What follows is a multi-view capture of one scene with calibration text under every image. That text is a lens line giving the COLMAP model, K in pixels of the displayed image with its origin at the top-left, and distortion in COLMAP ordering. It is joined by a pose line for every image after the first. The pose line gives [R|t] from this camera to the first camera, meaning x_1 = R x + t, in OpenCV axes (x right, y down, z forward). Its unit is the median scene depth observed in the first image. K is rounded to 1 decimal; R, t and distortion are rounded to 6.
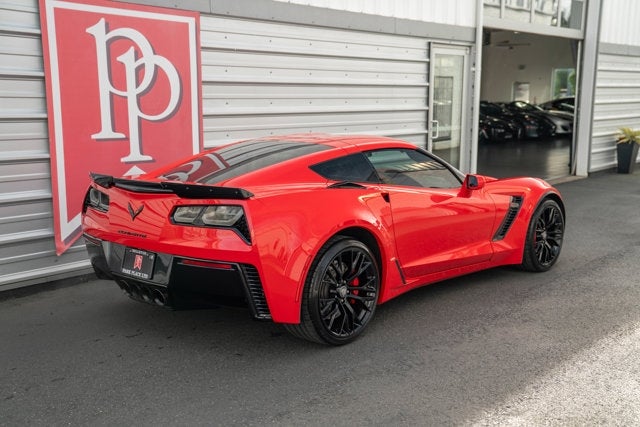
lens RADIAL K [[739.7, 0, 315.2], [0, 739.7, 226.9], [0, 0, 1]] dist [0.105601, 0.000000]
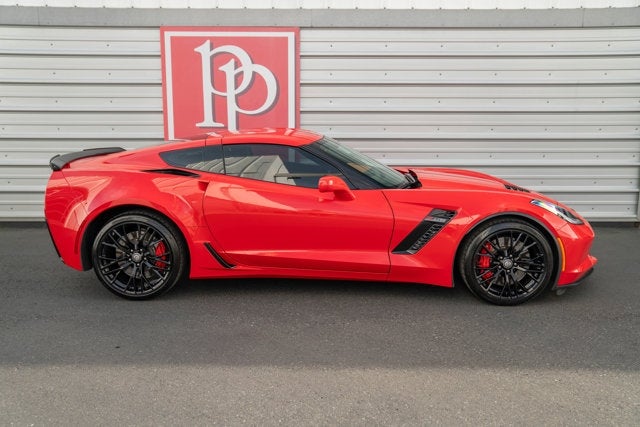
lens RADIAL K [[605.5, 0, 322.2], [0, 605.5, 213.8], [0, 0, 1]] dist [0.003054, 0.035099]
pose [[0.646722, 0.142658, -0.749266, 0.725090], [-0.134137, 0.988315, 0.072392, -0.069544], [0.750838, 0.053687, 0.658300, 0.436297]]
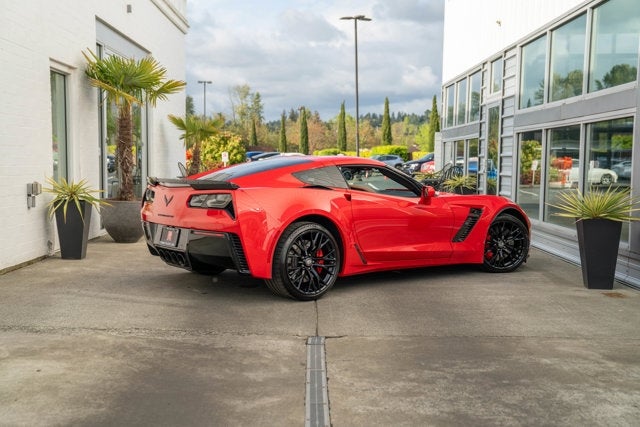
lens RADIAL K [[739.7, 0, 319.7], [0, 739.7, 213.5], [0, 0, 1]] dist [0.105601, 0.000000]
pose [[0.987468, 0.019387, -0.156624, 0.209702], [-0.034832, 0.994726, -0.096475, 0.099949], [0.153928, 0.100722, 0.982935, -0.291917]]
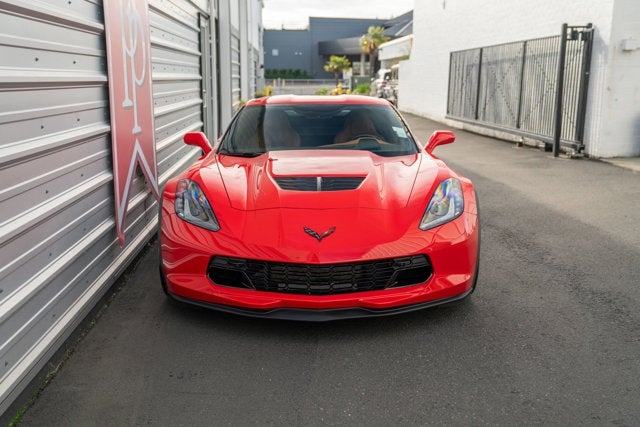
lens RADIAL K [[739.7, 0, 316.9], [0, 739.7, 217.8], [0, 0, 1]] dist [0.105601, 0.000000]
pose [[0.735889, -0.127116, 0.665063, -0.706473], [0.118307, 0.991249, 0.058554, -0.018221], [-0.666686, 0.035592, 0.744488, 0.236776]]
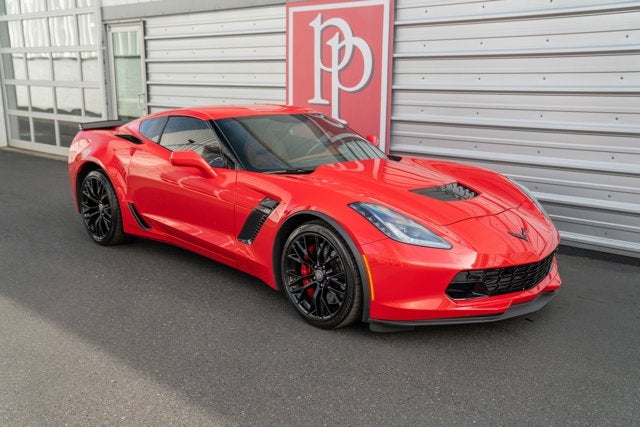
lens RADIAL K [[690.0, 0, 320.1], [0, 690.0, 212.7], [0, 0, 1]] dist [0.071392, 0.000000]
pose [[-0.069989, 0.192949, -0.978709, 0.984046], [-0.178938, 0.962774, 0.202603, -0.184304], [0.981368, 0.189309, -0.032858, 1.096035]]
